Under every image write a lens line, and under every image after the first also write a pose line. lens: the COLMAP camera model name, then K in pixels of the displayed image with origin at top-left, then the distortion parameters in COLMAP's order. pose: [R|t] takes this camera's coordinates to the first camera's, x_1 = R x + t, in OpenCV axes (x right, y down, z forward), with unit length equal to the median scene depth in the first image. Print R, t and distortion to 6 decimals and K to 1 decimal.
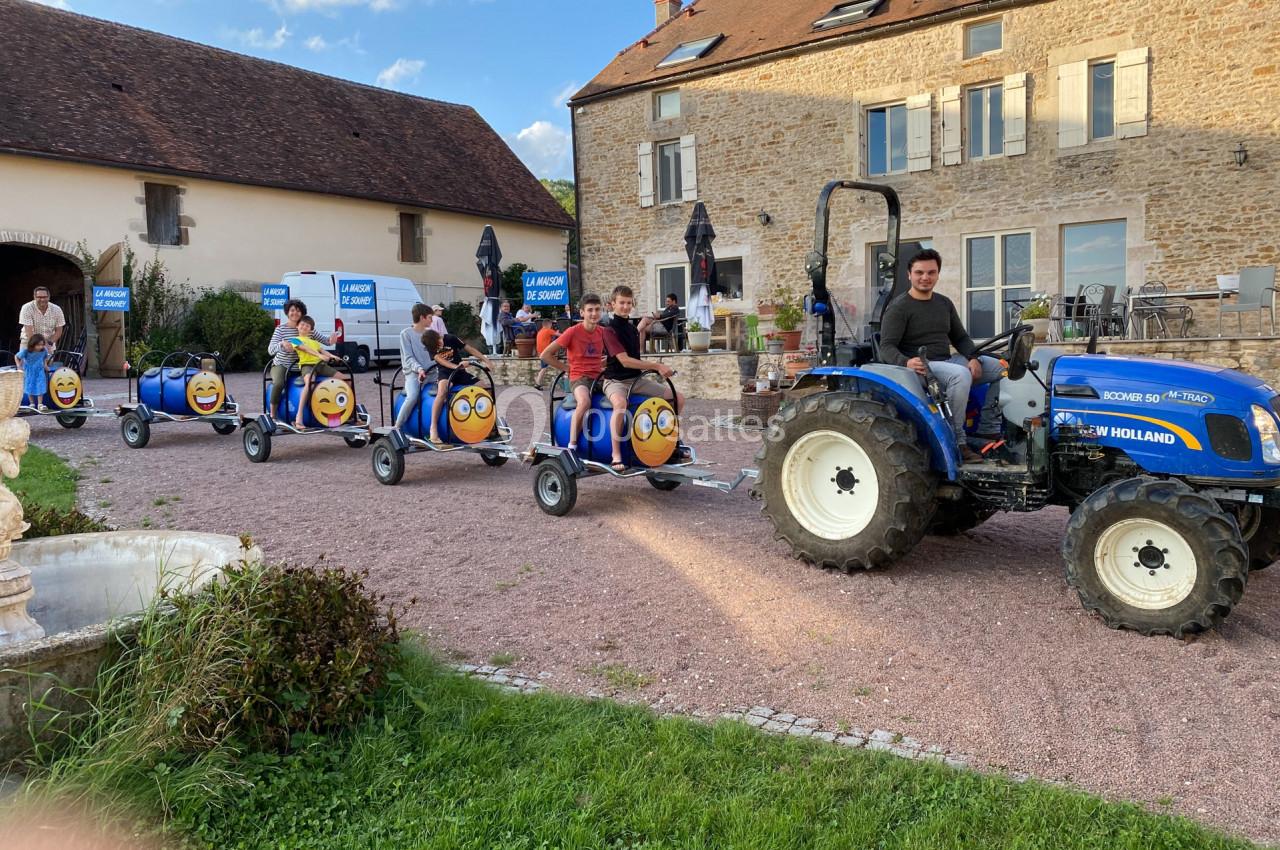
lens RADIAL K [[877.6, 0, 640.0], [0, 877.6, 425.0], [0, 0, 1]] dist [0.005343, -0.004553]
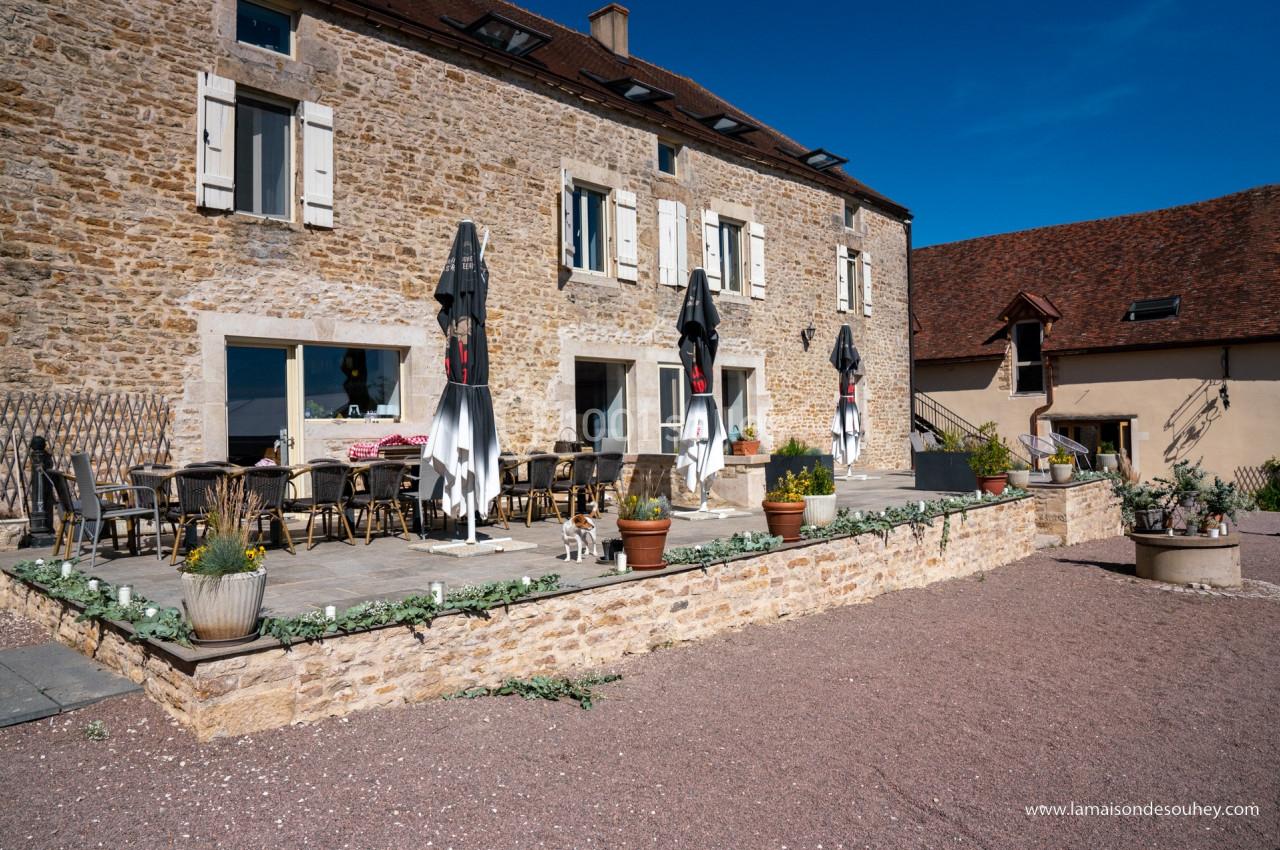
lens RADIAL K [[854.5, 0, 640.0], [0, 854.5, 425.0], [0, 0, 1]] dist [-0.043969, -0.000208]
pose [[0.151461, 0.041357, 0.987598, -0.416353], [0.109701, 0.992249, -0.058375, -0.092925], [-0.982357, 0.117182, 0.145750, 0.784358]]
